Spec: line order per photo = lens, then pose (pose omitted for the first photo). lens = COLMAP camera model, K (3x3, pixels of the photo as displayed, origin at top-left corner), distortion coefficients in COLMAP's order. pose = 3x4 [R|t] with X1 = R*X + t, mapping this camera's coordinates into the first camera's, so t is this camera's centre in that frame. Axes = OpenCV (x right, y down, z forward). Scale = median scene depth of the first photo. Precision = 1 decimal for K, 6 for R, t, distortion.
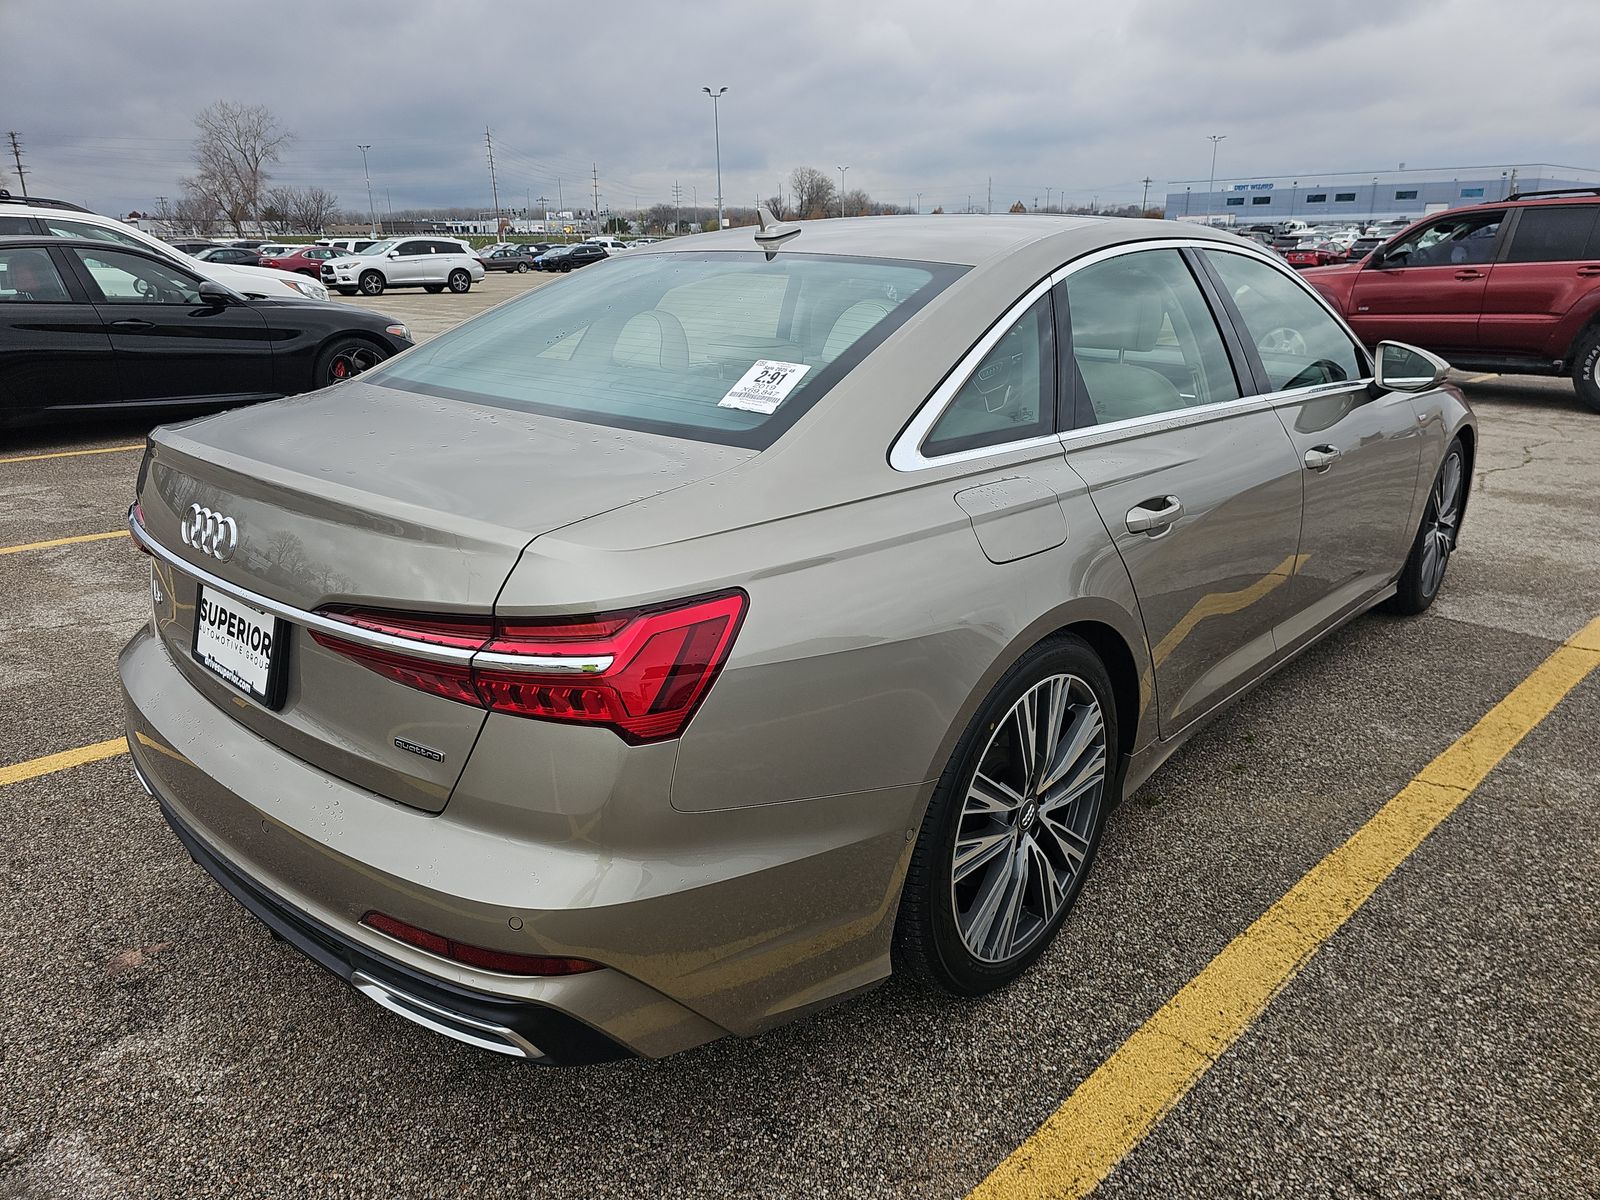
lens RADIAL K [[1067.7, 0, 798.6], [0, 1067.7, 612.6], [0, 0, 1]] dist [0.035753, -0.033565]
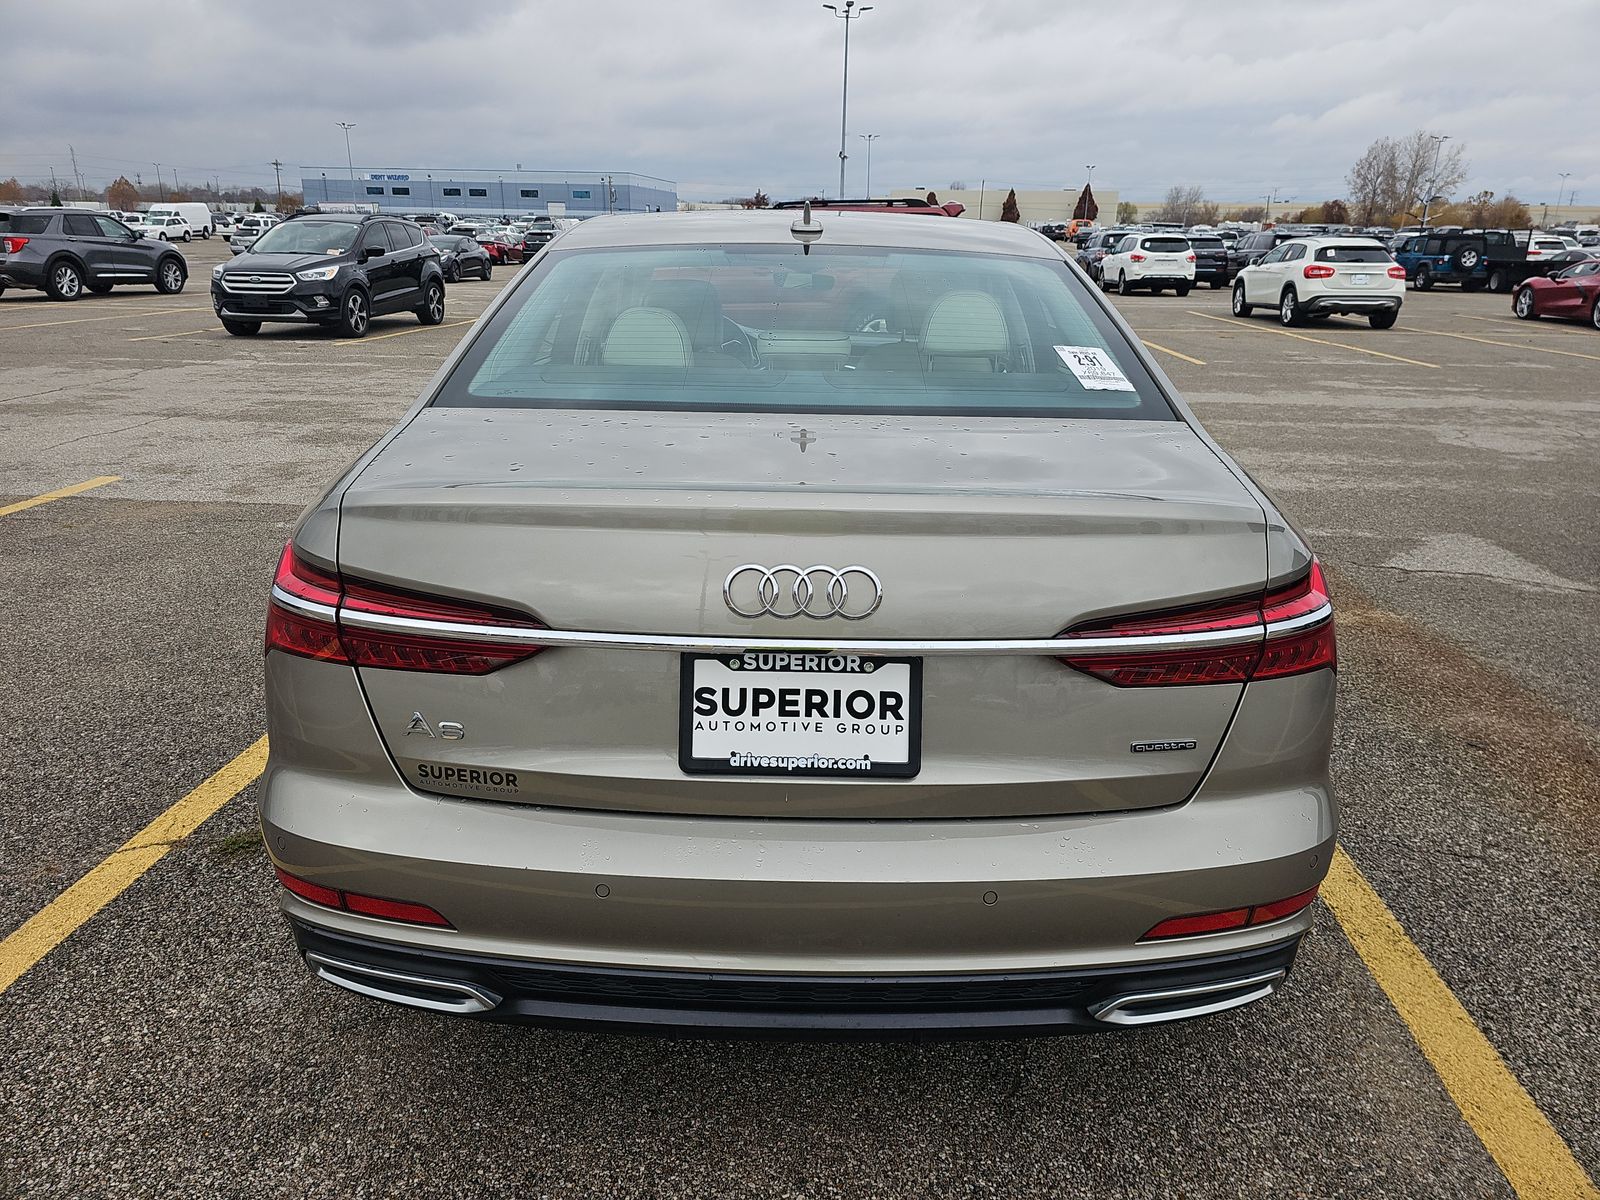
lens RADIAL K [[1067.7, 0, 798.7], [0, 1067.7, 592.6], [0, 0, 1]] dist [0.035753, -0.033565]
pose [[0.740012, -0.194468, 0.643867, -0.215123], [0.199163, 0.977714, 0.066398, -0.025594], [-0.642430, 0.079100, 0.762251, 0.079337]]
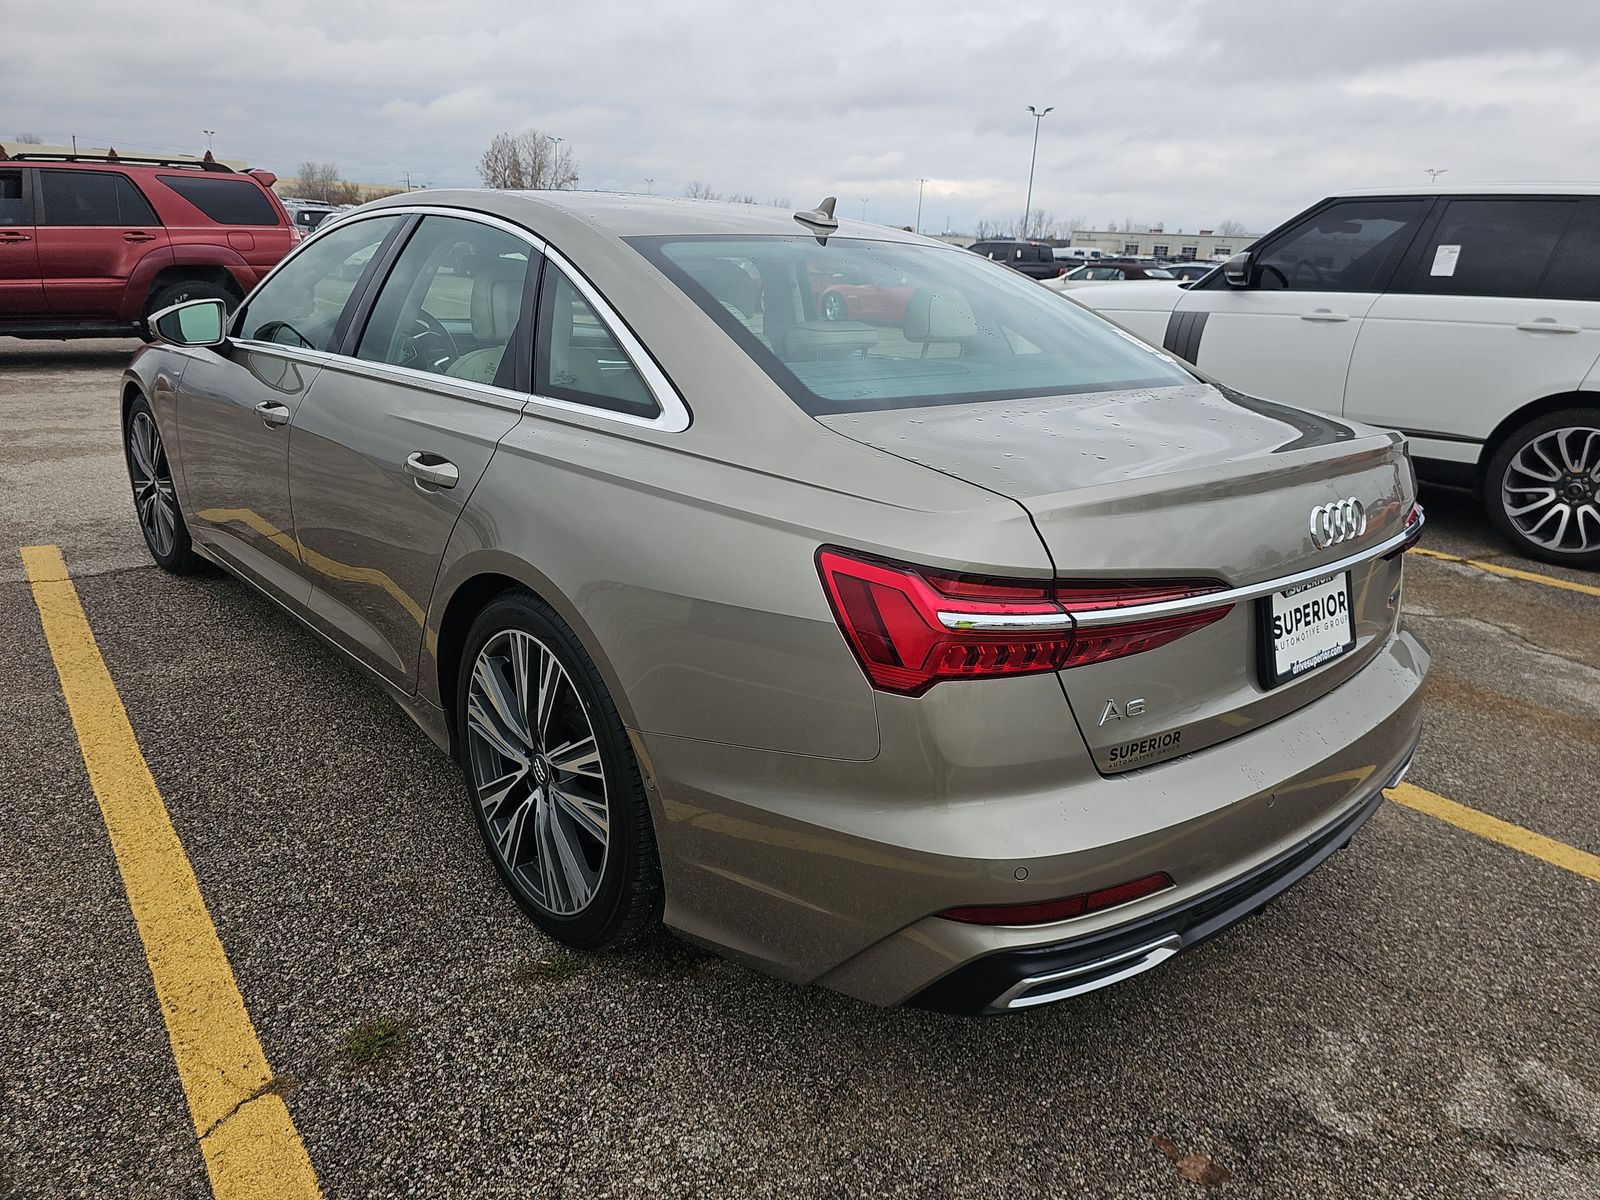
lens RADIAL K [[1067.7, 0, 821.9], [0, 1067.7, 599.4], [0, 0, 1]] dist [0.035753, -0.033565]
pose [[0.081278, -0.296089, 0.951696, -0.322915], [0.270644, 0.925534, 0.264835, -0.083928], [-0.959242, 0.236045, 0.155360, 0.269516]]
